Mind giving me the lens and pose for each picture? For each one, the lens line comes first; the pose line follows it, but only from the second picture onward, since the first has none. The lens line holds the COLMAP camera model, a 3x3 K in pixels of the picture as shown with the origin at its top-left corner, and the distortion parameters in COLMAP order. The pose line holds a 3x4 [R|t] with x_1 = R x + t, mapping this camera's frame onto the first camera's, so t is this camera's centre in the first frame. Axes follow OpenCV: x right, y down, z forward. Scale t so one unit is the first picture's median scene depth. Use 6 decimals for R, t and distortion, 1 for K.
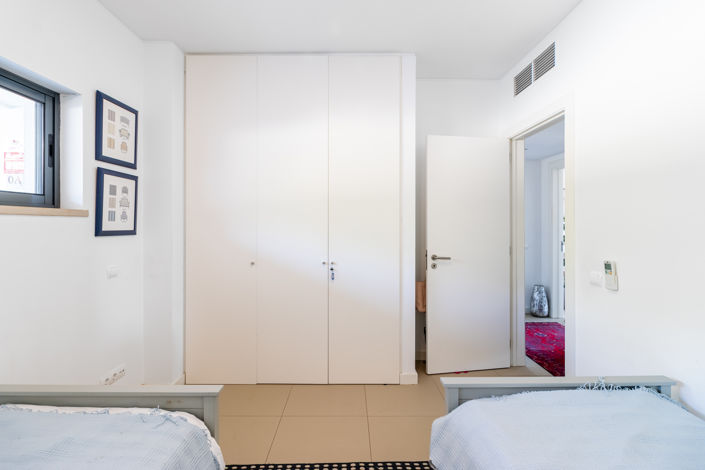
lens RADIAL K [[325.6, 0, 348.8], [0, 325.6, 223.2], [0, 0, 1]] dist [0.010041, 0.000361]
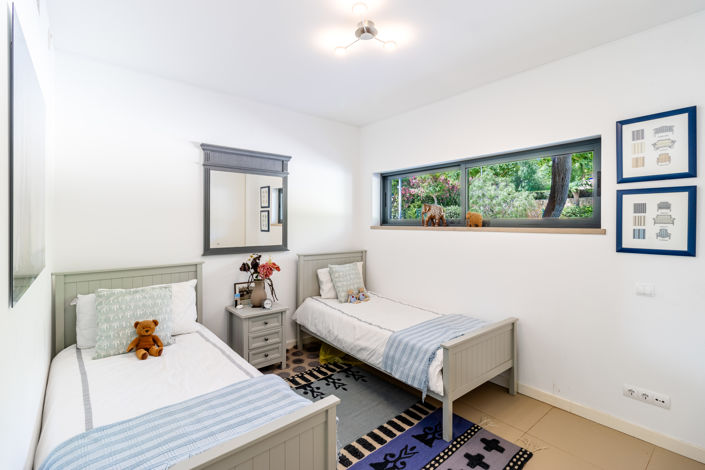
lens RADIAL K [[325.6, 0, 348.8], [0, 325.6, 223.2], [0, 0, 1]] dist [0.010041, 0.000361]
pose [[-0.761477, -0.003710, -0.648181, 0.613237], [-0.002000, 0.999992, -0.003374, -0.049796], [0.648189, -0.001273, -0.761478, 1.187030]]
